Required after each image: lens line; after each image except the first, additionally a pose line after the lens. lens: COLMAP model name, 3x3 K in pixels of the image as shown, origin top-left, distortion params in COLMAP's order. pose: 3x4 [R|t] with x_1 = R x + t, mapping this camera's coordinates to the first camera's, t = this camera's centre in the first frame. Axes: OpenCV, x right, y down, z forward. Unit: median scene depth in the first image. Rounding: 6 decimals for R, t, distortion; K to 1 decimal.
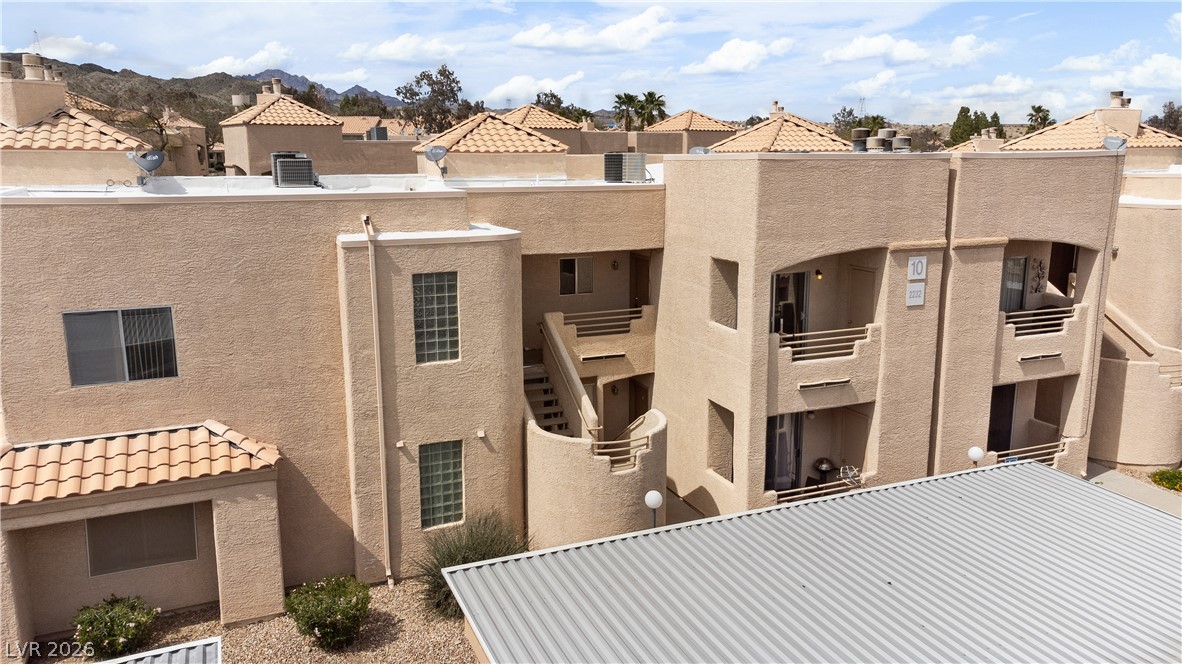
lens RADIAL K [[880.2, 0, 591.0], [0, 880.2, 332.0], [0, 0, 1]] dist [0.044937, 0.002407]
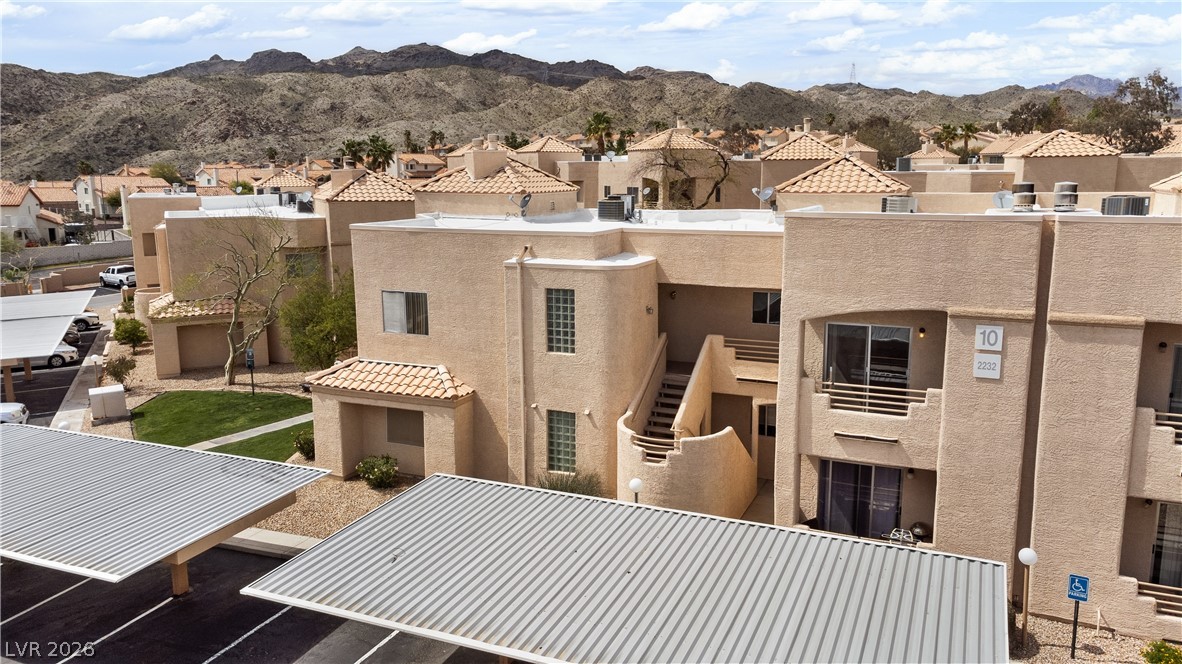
lens RADIAL K [[880.2, 0, 591.0], [0, 880.2, 332.0], [0, 0, 1]] dist [0.044937, 0.002407]
pose [[0.680287, 0.132991, -0.720780, 0.817976], [-0.143188, 0.988567, 0.047256, -0.068172], [0.718823, 0.071060, 0.691552, 0.067326]]
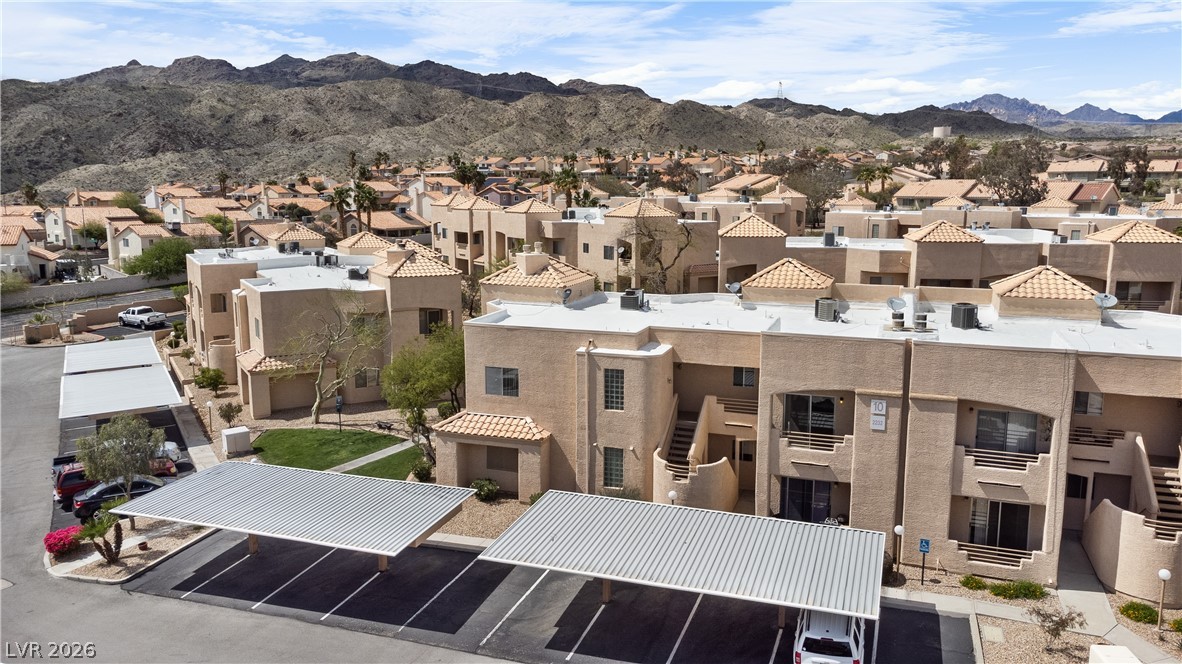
lens RADIAL K [[880.2, 0, 591.0], [0, 880.2, 332.0], [0, 0, 1]] dist [0.044937, 0.002407]
pose [[0.733310, 0.119000, -0.669399, 1.143419], [-0.137777, 0.990145, 0.025089, -0.191660], [0.665788, 0.073830, 0.742479, -0.613628]]
